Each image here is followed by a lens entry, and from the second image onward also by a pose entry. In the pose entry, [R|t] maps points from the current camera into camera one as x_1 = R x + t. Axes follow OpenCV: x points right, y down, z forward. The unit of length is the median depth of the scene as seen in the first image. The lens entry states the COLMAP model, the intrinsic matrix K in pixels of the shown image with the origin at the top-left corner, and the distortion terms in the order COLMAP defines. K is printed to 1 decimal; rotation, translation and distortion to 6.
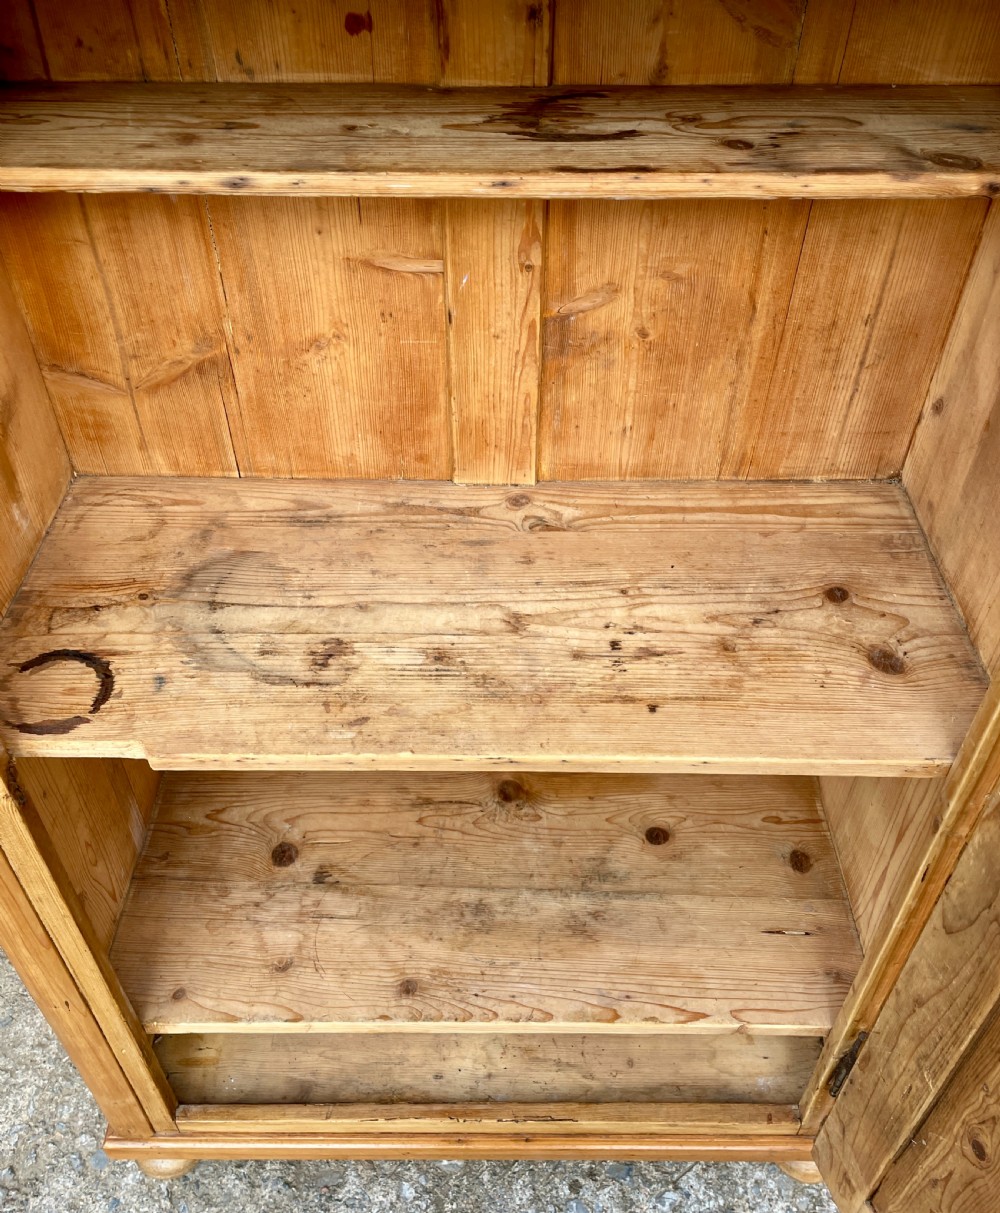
lens RADIAL K [[1069.2, 0, 497.6], [0, 1069.2, 606.5], [0, 0, 1]] dist [0.073567, -0.091915]
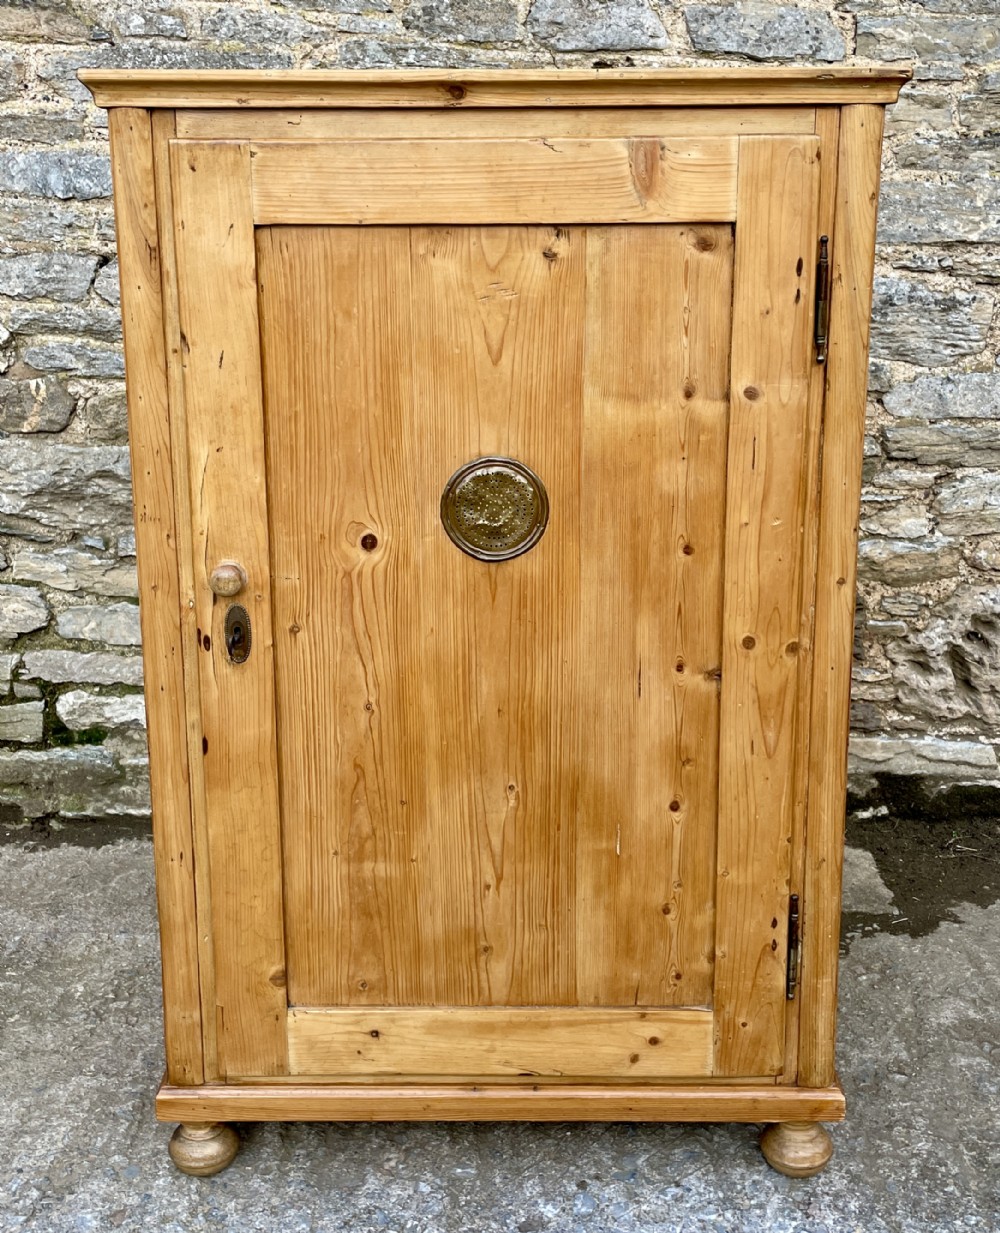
lens RADIAL K [[1426.3, 0, 493.1], [0, 1426.3, 505.1], [0, 0, 1]] dist [0.063665, 0.000000]
pose [[0.999991, -0.003341, -0.002509, -0.012592], [0.001615, 0.862844, -0.505468, 0.868620], [0.003854, 0.505460, 0.862841, -0.711220]]
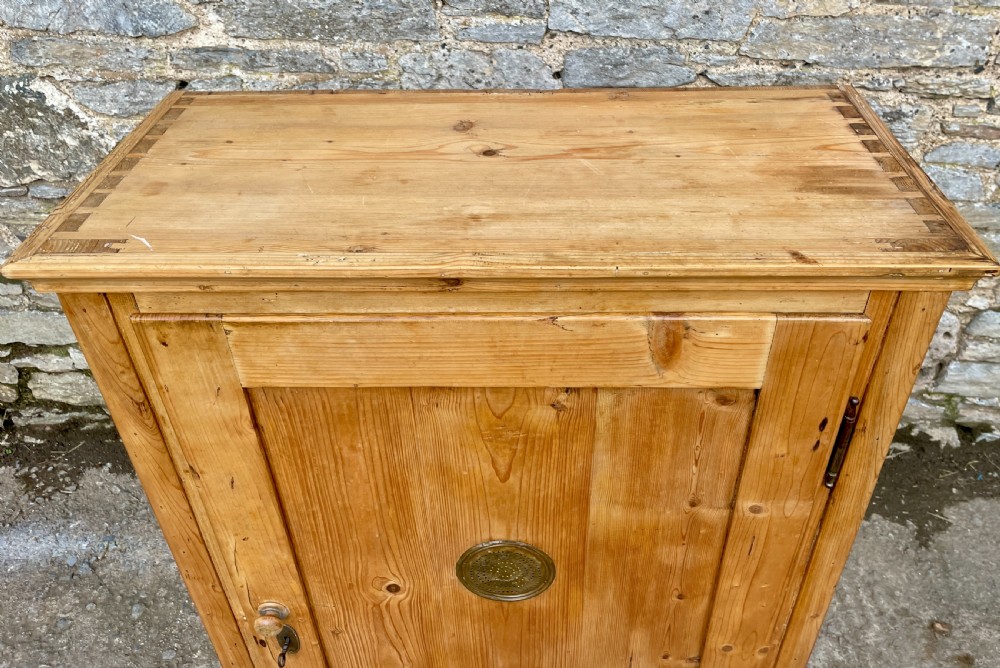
lens RADIAL K [[793.4, 0, 513.2], [0, 793.4, 287.6], [0, 0, 1]] dist [0.067907, -0.081716]
pose [[0.999805, -0.008284, -0.017901, 0.014916], [0.006093, 0.992856, -0.119161, -0.180476], [0.018760, 0.119029, 0.992714, -0.337183]]
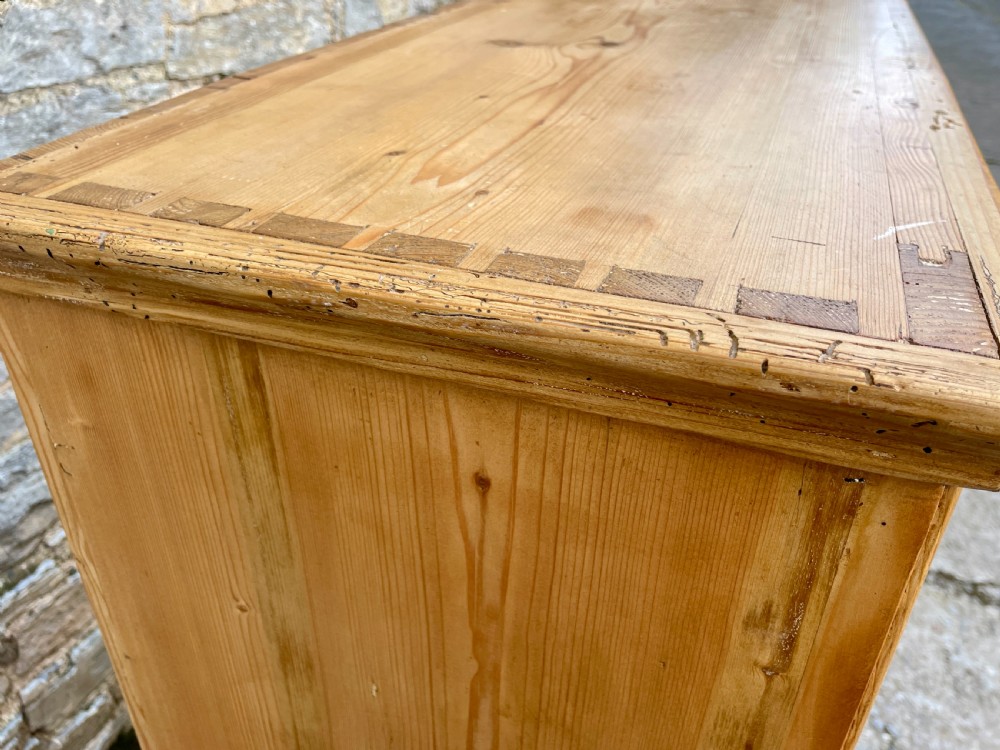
lens RADIAL K [[816.8, 0, 521.1], [0, 816.8, 377.9], [0, 0, 1]] dist [0.028702, -0.074189]
pose [[0.313950, -0.501279, 0.806322, -0.643176], [0.630810, 0.744846, 0.217448, -0.422766], [-0.709588, 0.440368, 0.550056, 0.340426]]
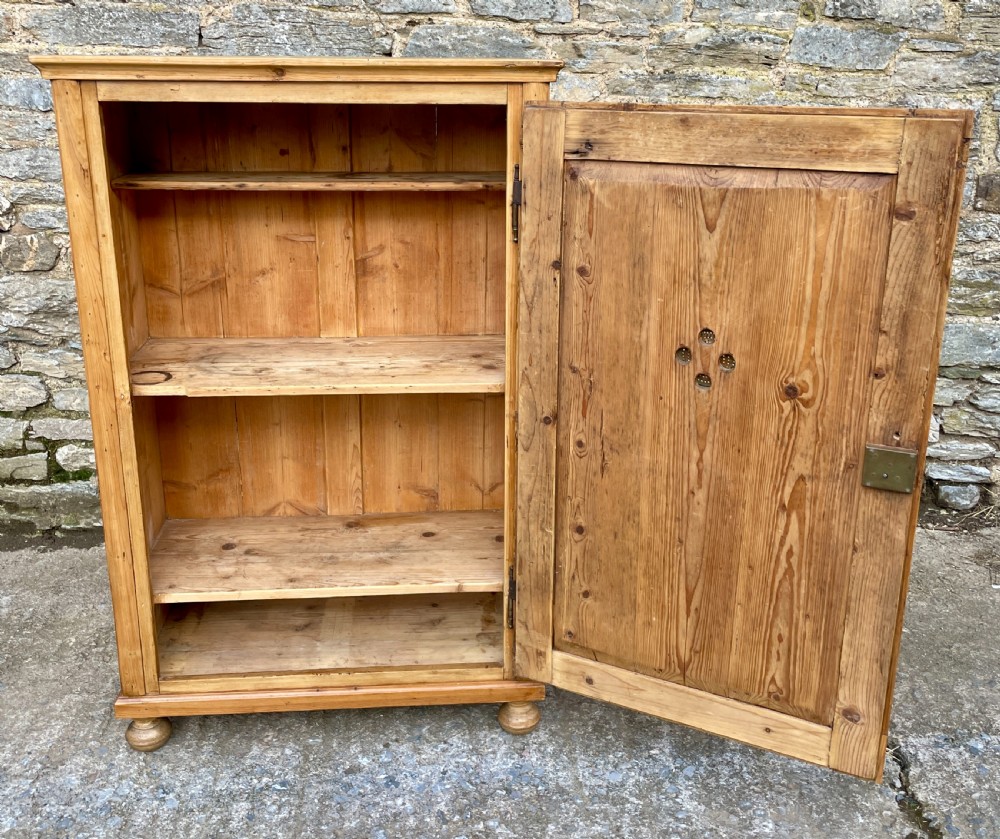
lens RADIAL K [[1031.8, 0, 482.3], [0, 1031.8, 361.0], [0, 0, 1]] dist [0.058315, 0.000000]
pose [[0.997706, -0.018013, 0.065255, 0.161491], [0.045218, 0.894696, -0.444381, 0.937776], [-0.050379, 0.446312, 0.893458, -0.968574]]
